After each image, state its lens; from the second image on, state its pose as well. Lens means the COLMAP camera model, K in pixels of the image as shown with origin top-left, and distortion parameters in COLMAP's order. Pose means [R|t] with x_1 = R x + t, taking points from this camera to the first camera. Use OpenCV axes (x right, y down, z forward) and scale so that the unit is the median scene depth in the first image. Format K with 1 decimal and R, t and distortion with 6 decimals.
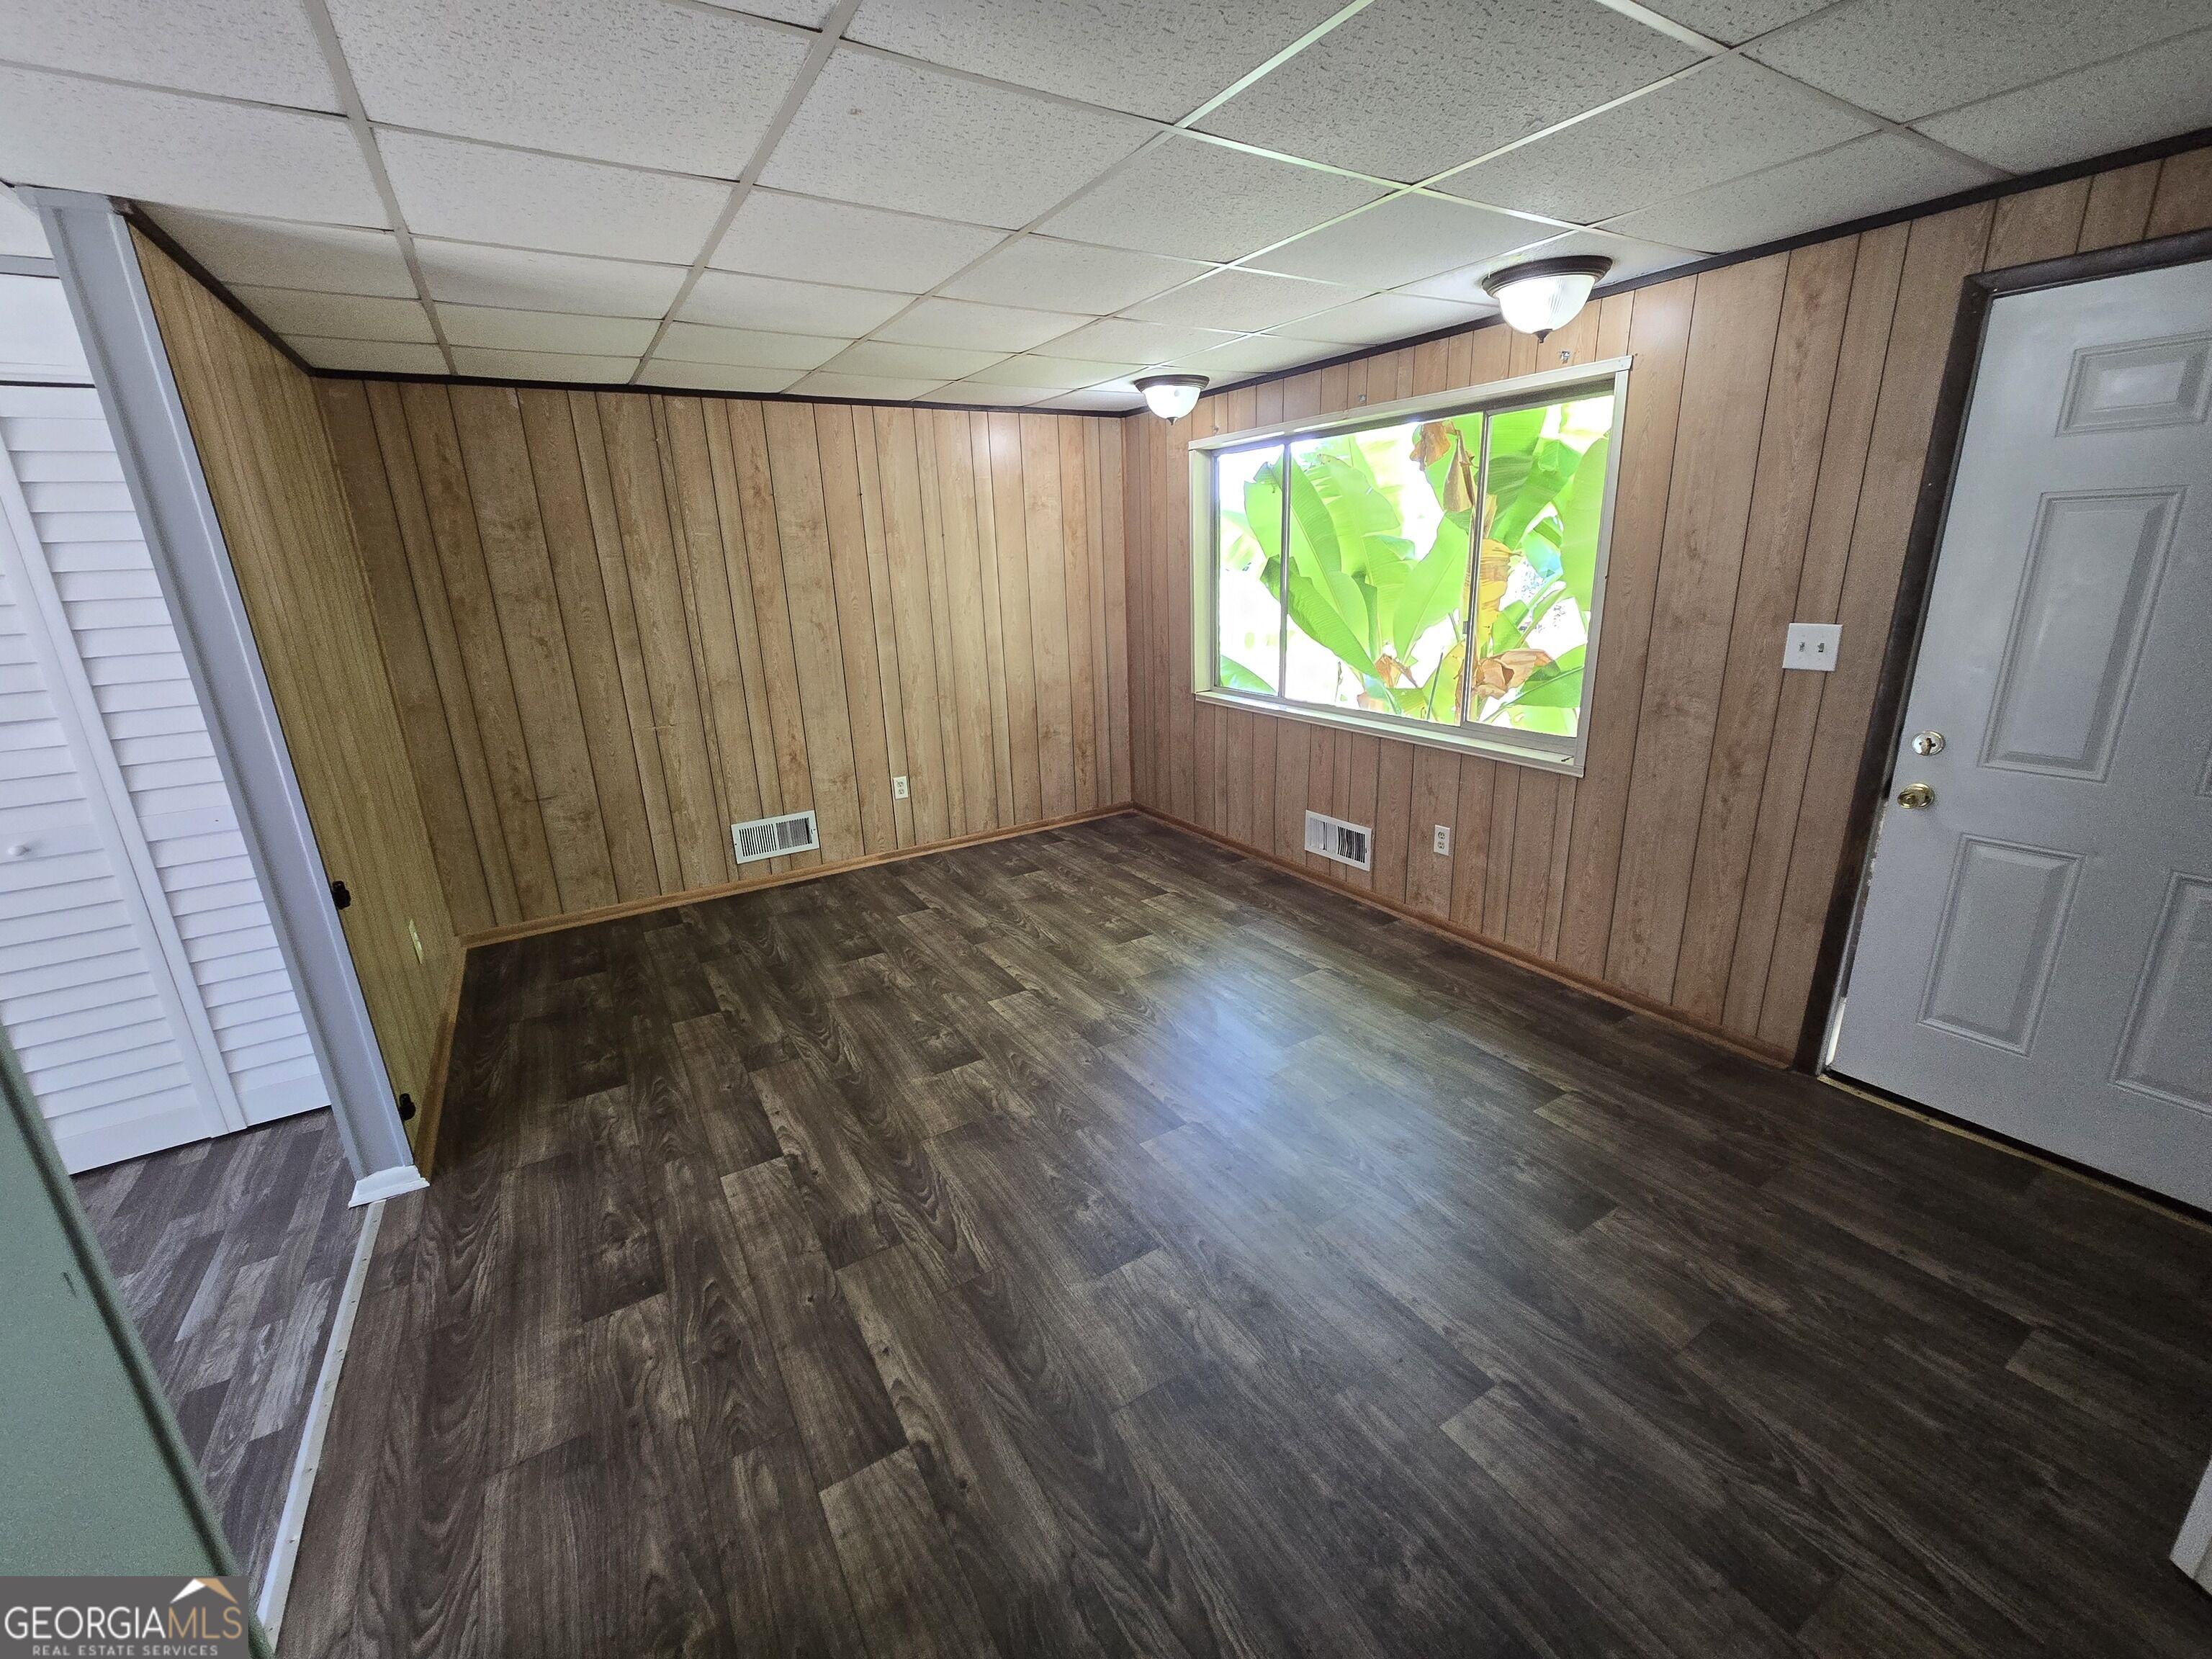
lens RADIAL K [[889.9, 0, 1106.0], [0, 889.9, 829.5], [0, 0, 1]] dist [-0.000964, -0.000122]
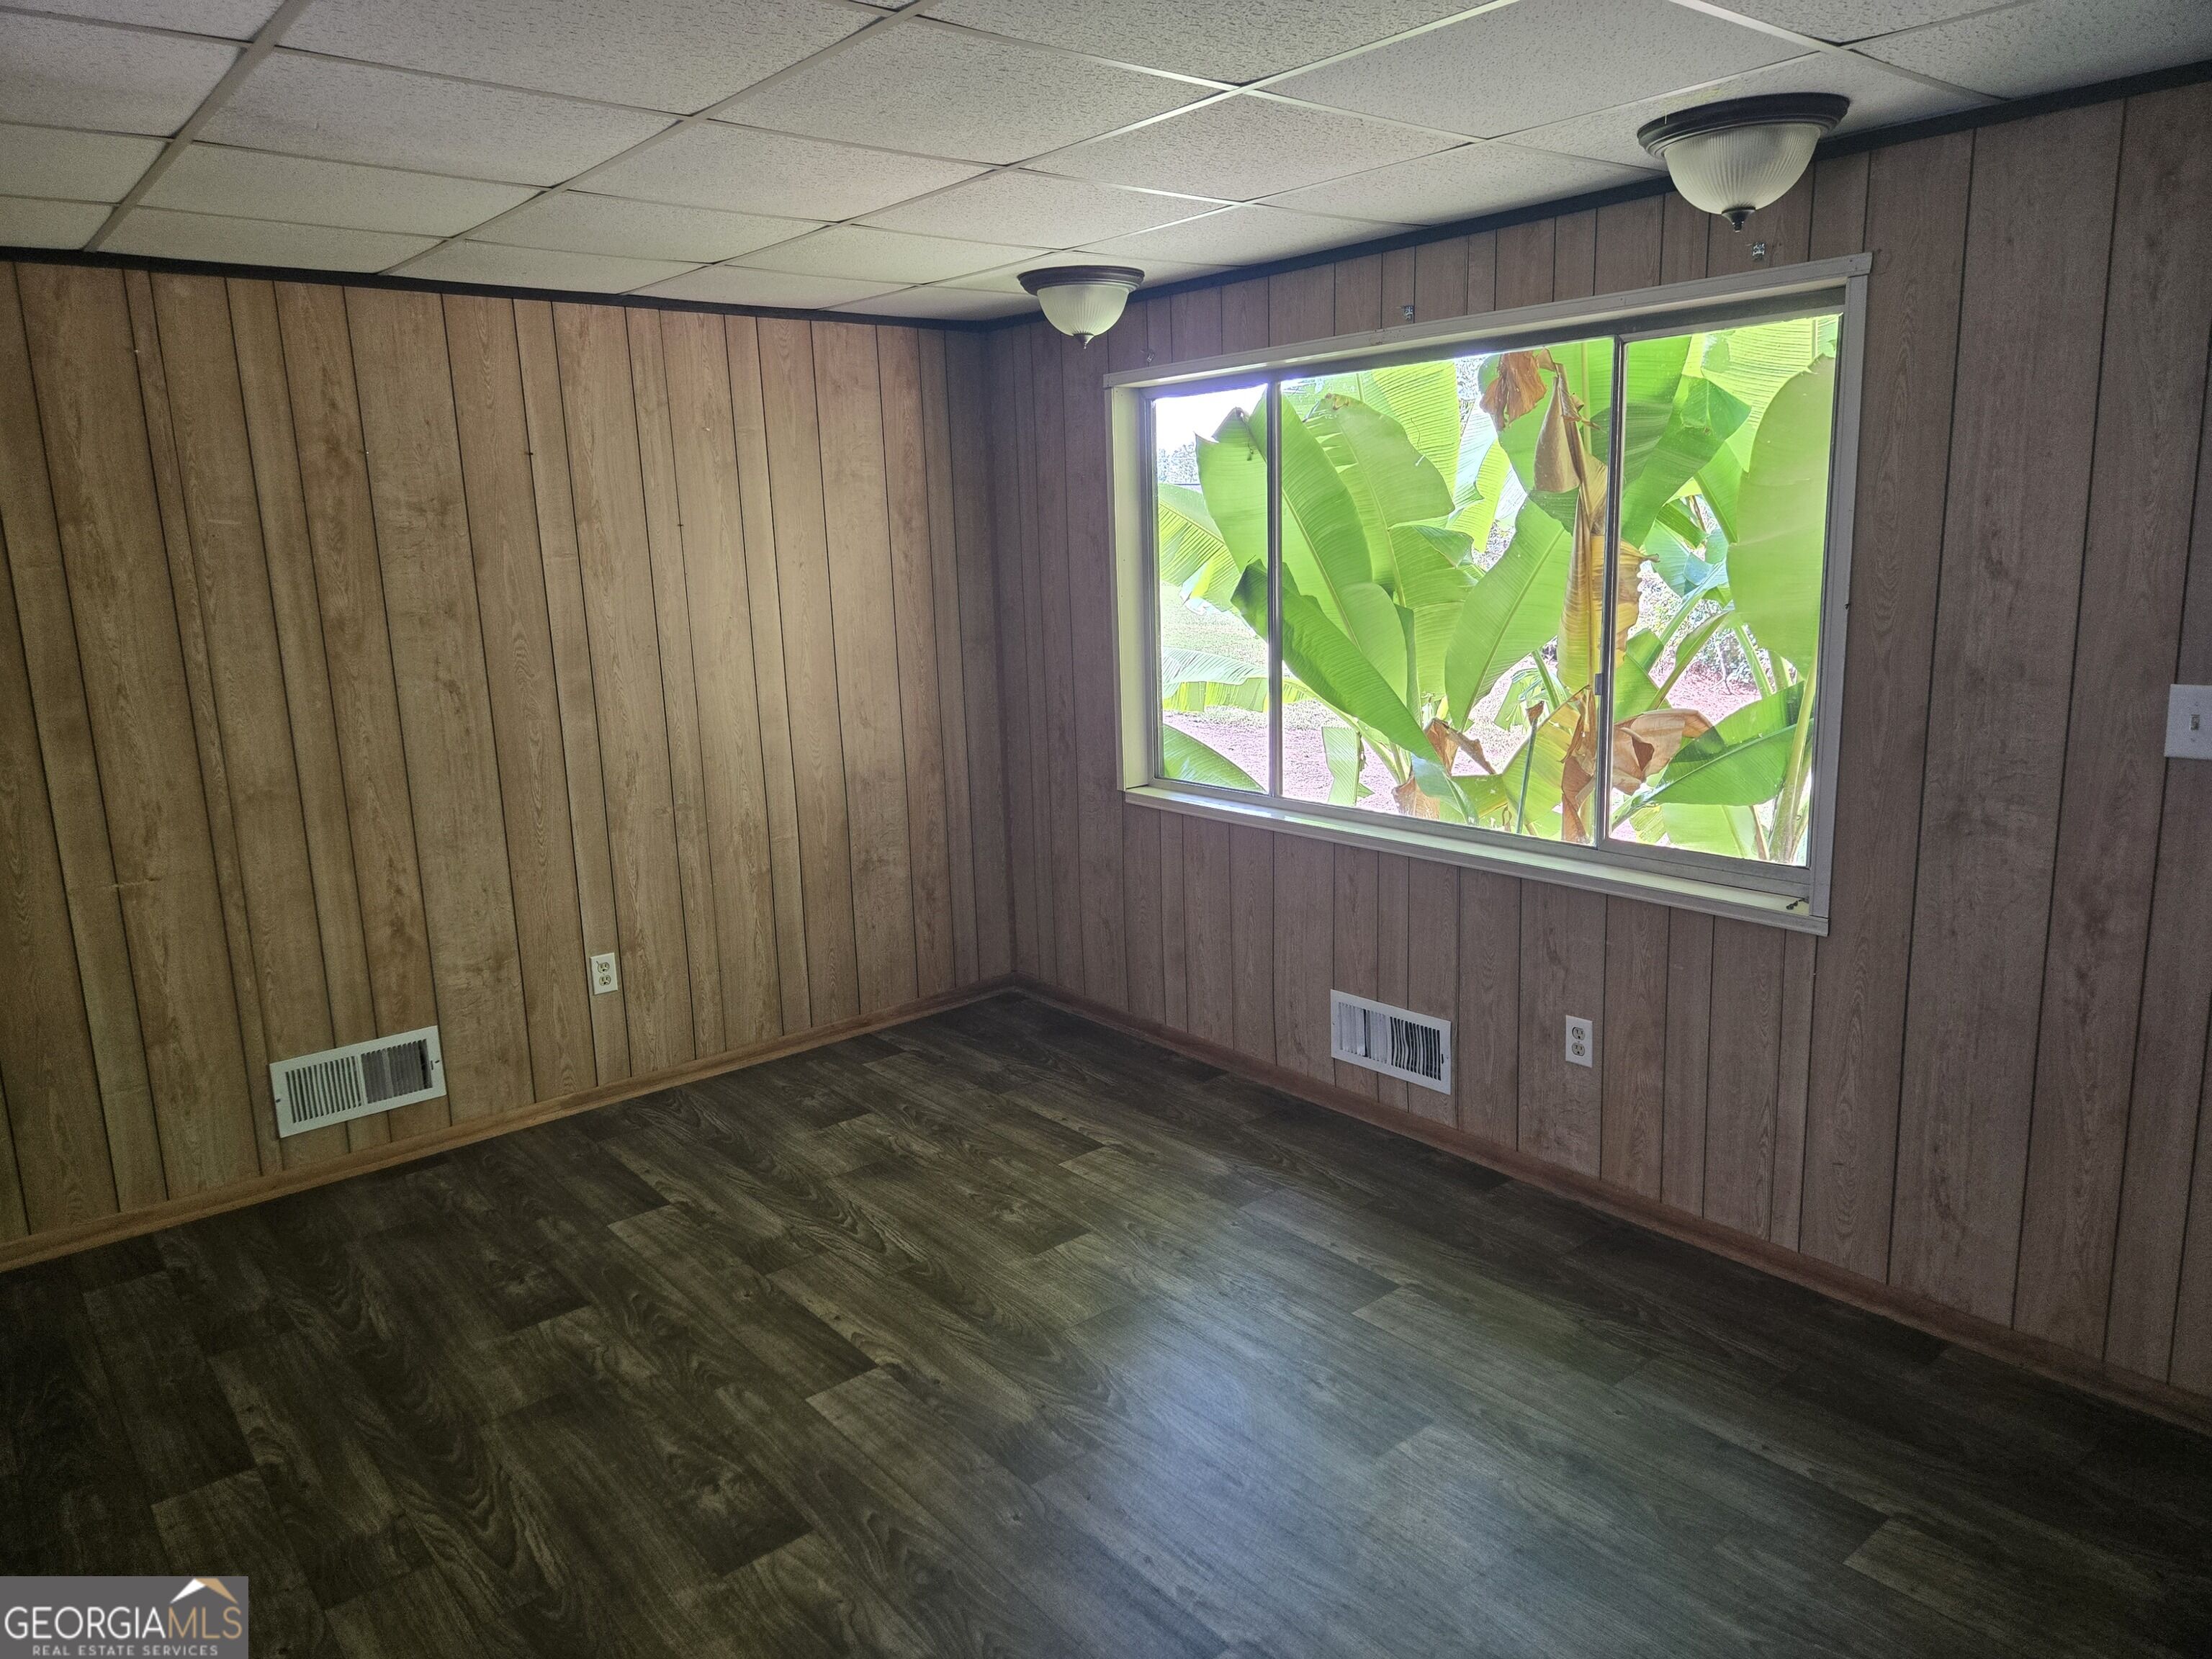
lens RADIAL K [[1460.8, 0, 1100.7], [0, 1460.8, 836.7], [0, 0, 1]] dist [0.085388, -0.073086]
pose [[0.990772, -0.025578, 0.133102, -0.061887], [0.038691, 0.994543, -0.096888, -0.041288], [-0.129897, 0.101144, 0.986355, 0.073439]]
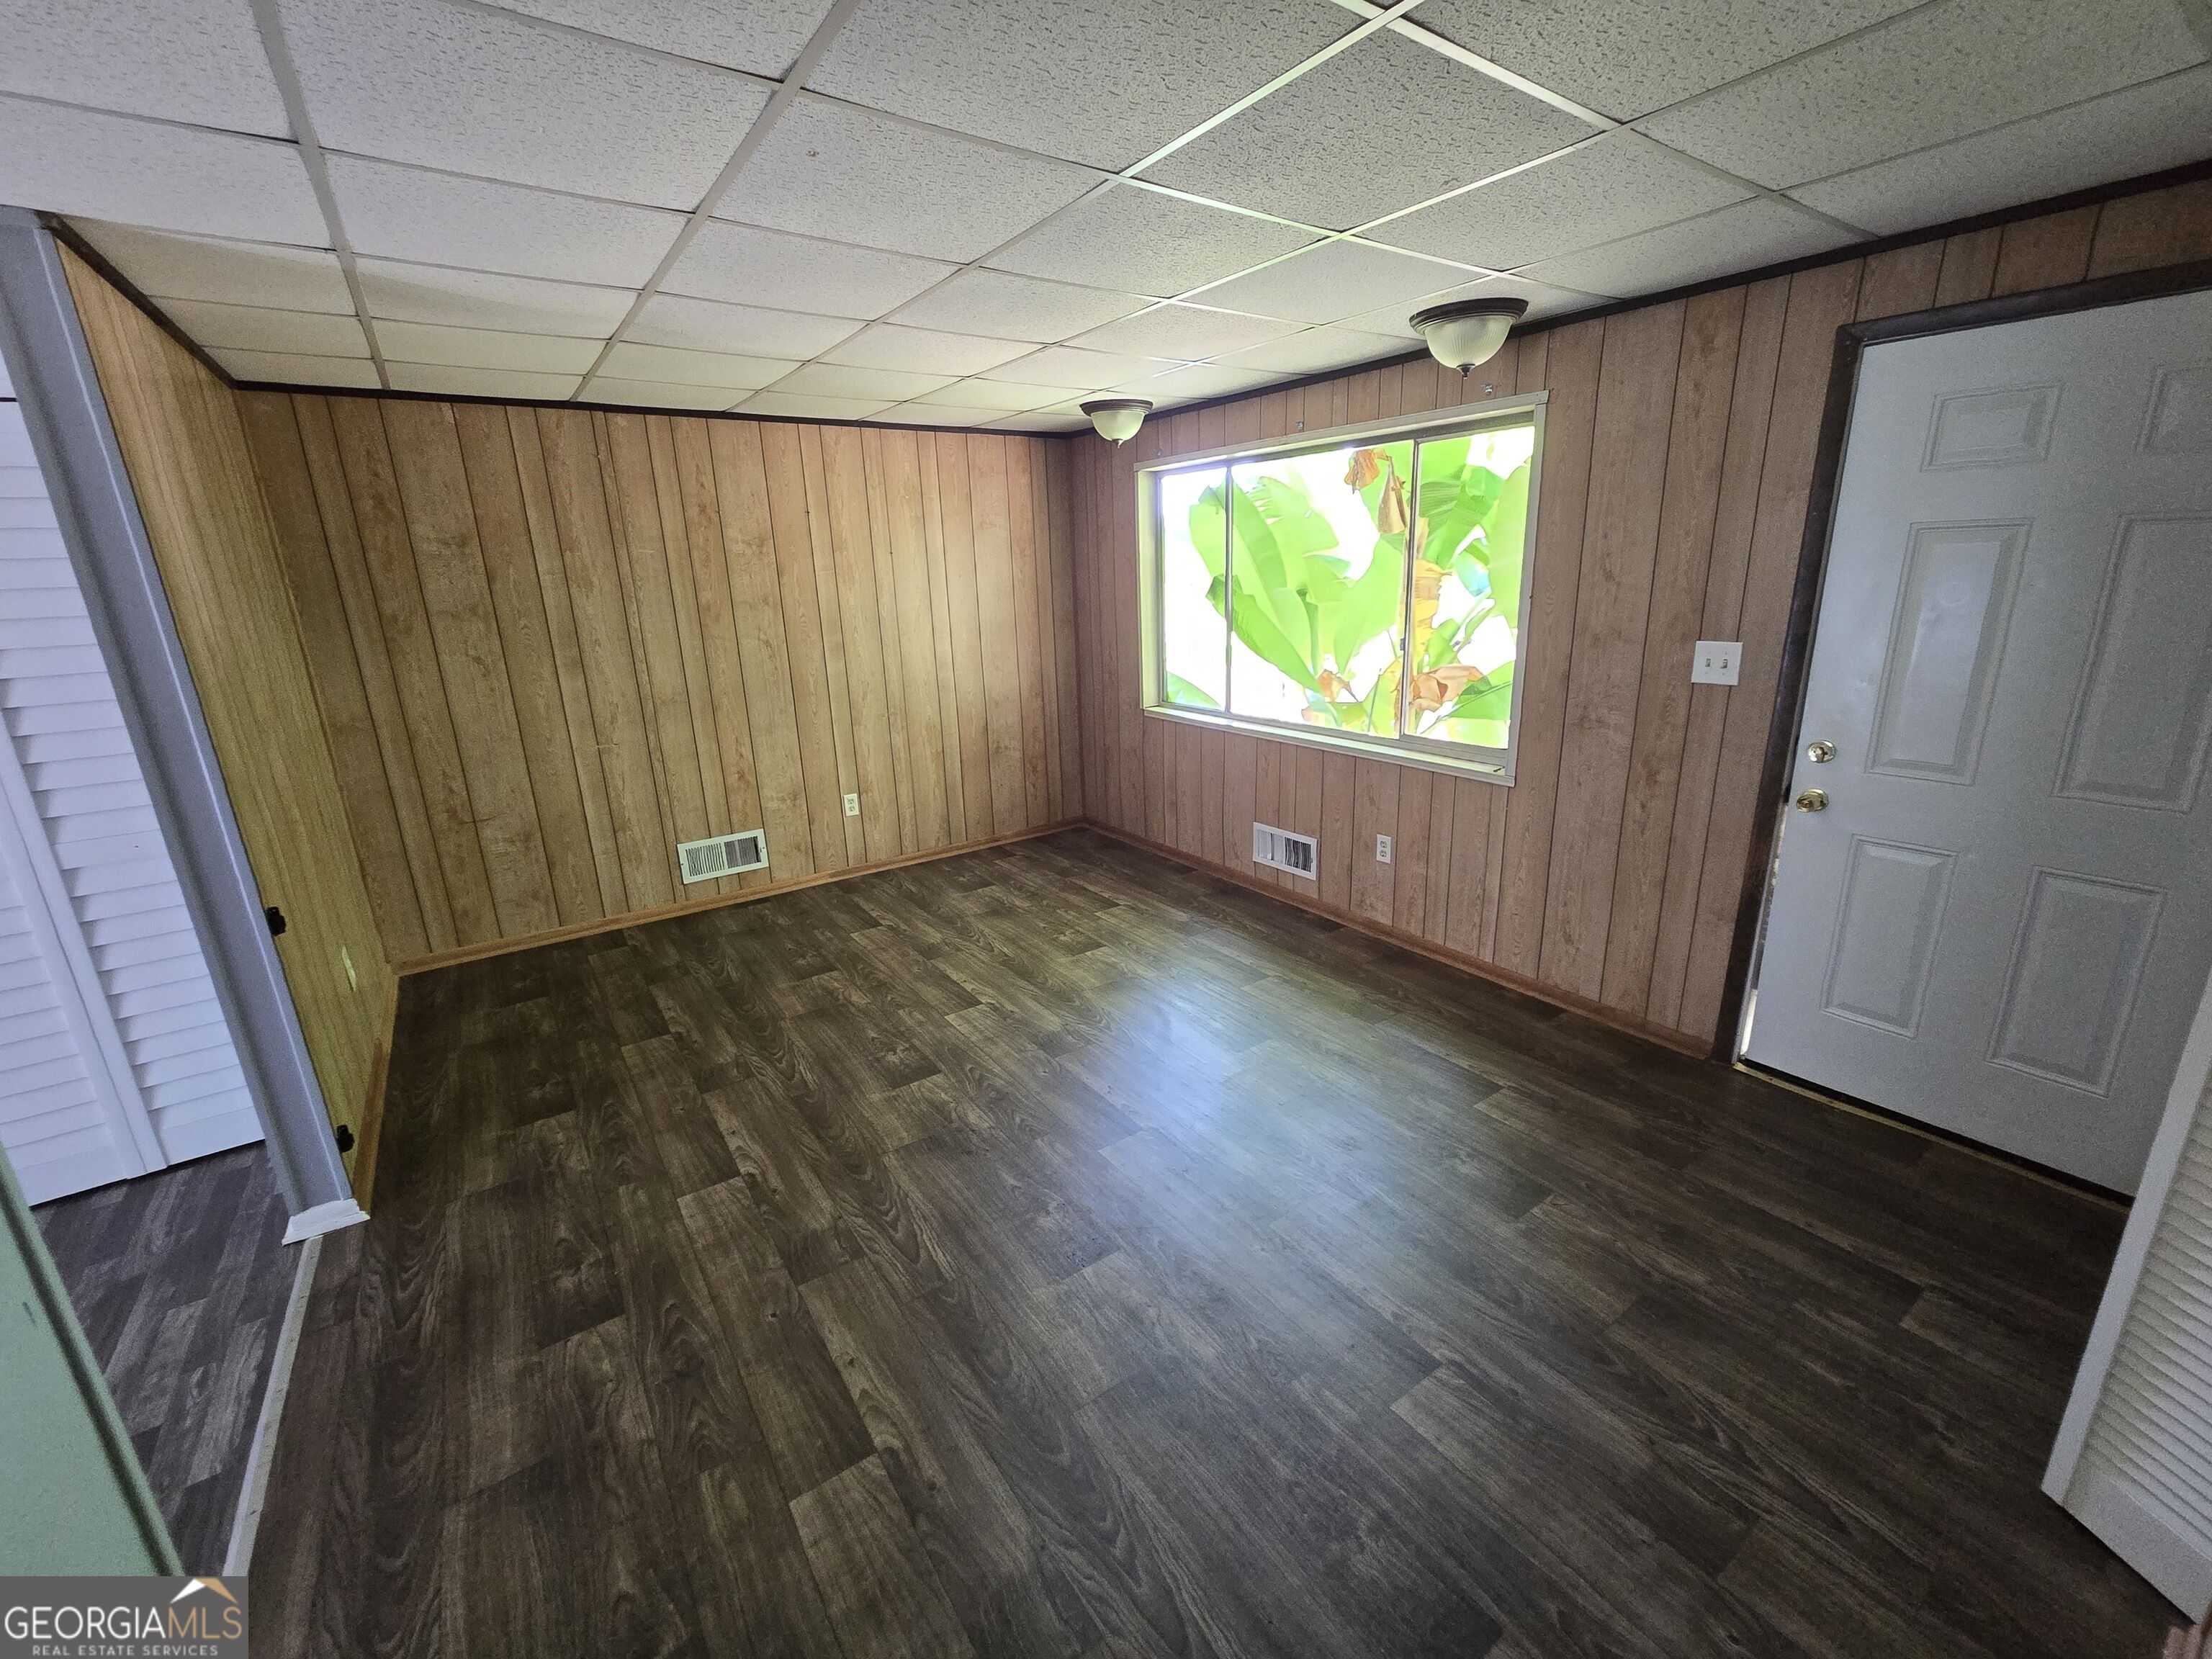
lens RADIAL K [[892.2, 0, 1109.4], [0, 892.2, 828.8], [0, 0, 1]] dist [0.000278, 0.000326]
pose [[0.998062, -0.013974, 0.060641, -0.004215], [0.015036, 0.999741, -0.017080, 0.001682], [-0.060387, 0.017959, 0.998013, -0.018856]]
